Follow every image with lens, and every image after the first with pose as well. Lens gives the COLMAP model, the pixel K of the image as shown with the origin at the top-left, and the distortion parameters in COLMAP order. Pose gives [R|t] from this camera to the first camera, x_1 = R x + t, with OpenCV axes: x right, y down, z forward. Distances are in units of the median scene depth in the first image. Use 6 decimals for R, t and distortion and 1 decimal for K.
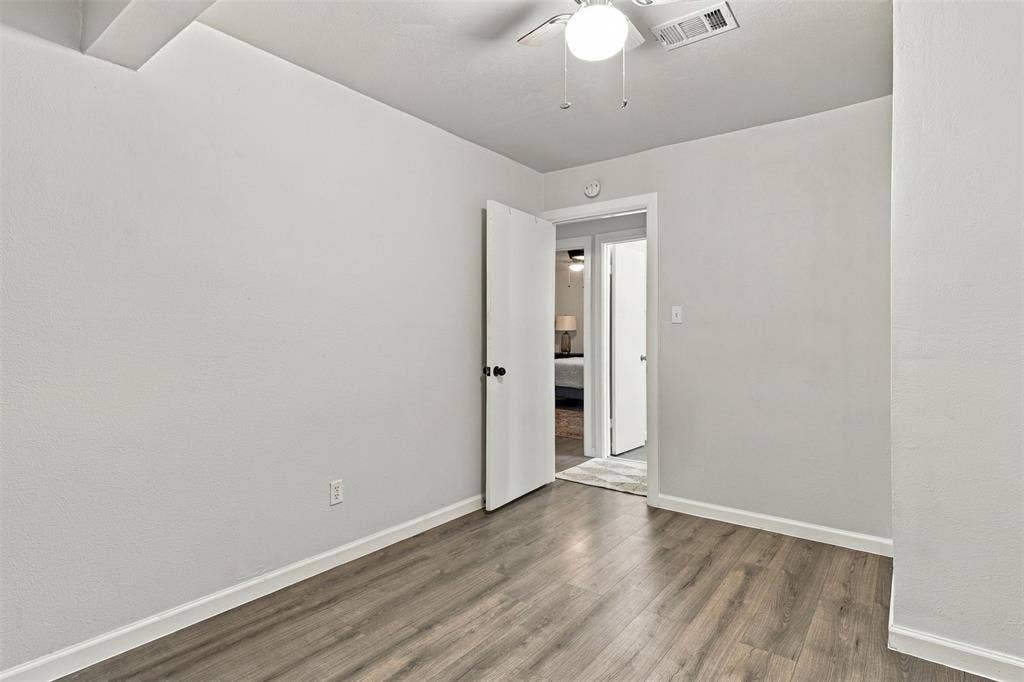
lens RADIAL K [[509.6, 0, 516.0], [0, 509.6, 336.8], [0, 0, 1]] dist [0.023473, -0.014120]
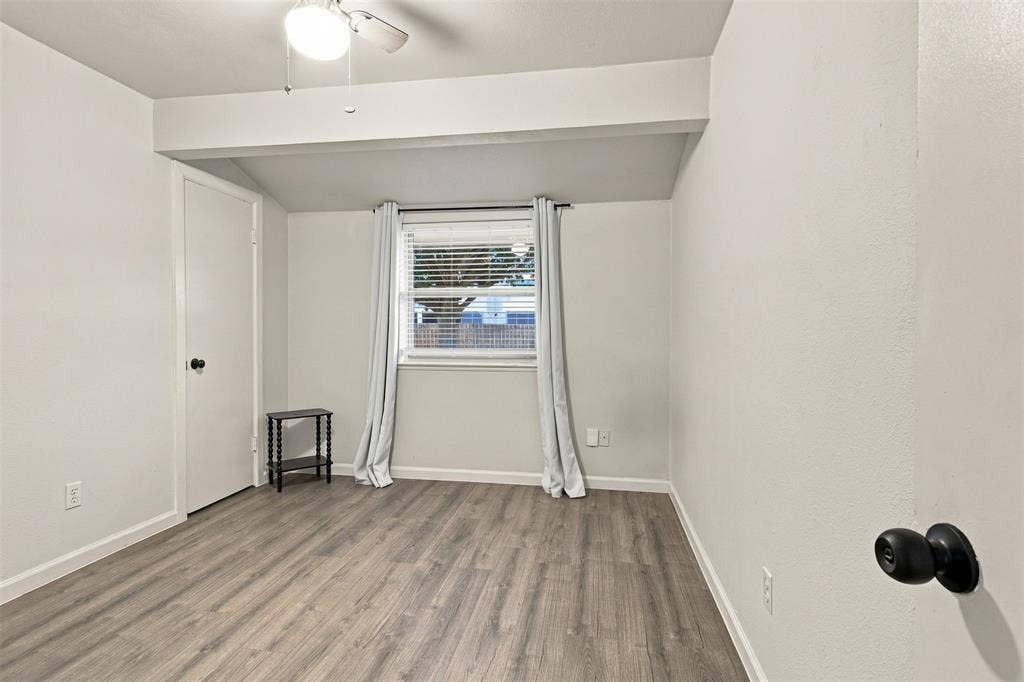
lens RADIAL K [[509.6, 0, 516.0], [0, 509.6, 336.8], [0, 0, 1]] dist [0.023473, -0.014120]
pose [[-0.884559, 0.002646, -0.466421, 0.213699], [-0.001527, 0.999962, 0.008568, 0.001039], [0.466426, 0.008291, -0.884522, 1.545553]]
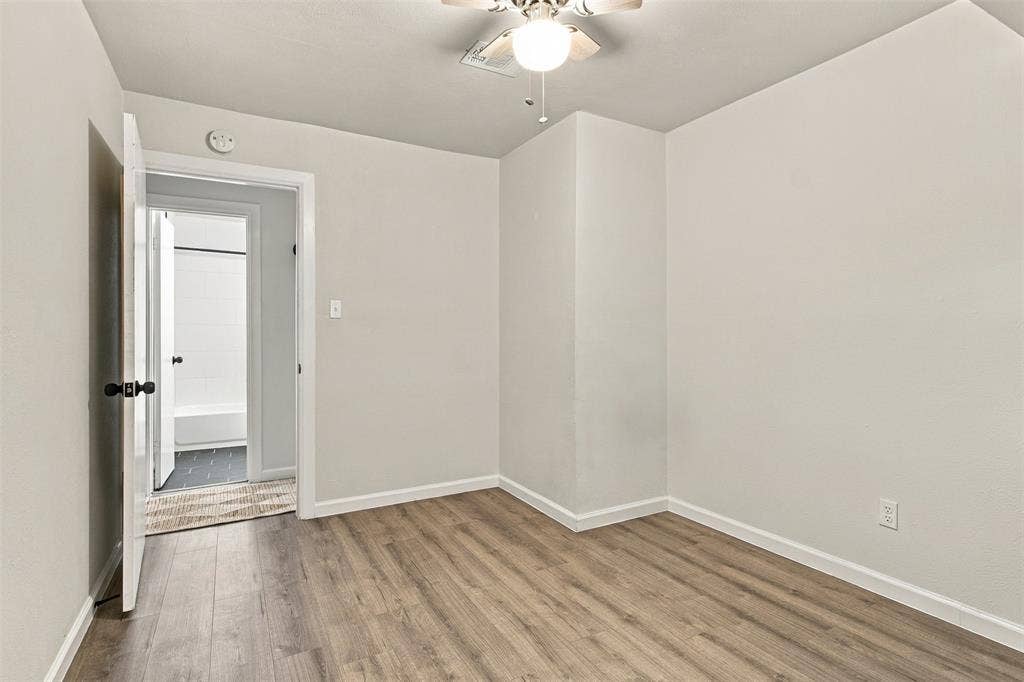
lens RADIAL K [[509.6, 0, 516.0], [0, 509.6, 336.8], [0, 0, 1]] dist [0.023473, -0.014120]
pose [[0.401450, -0.011503, 0.915809, -0.620115], [0.000614, 0.999924, 0.012291, -0.004398], [-0.915881, -0.004372, 0.401427, 0.446423]]
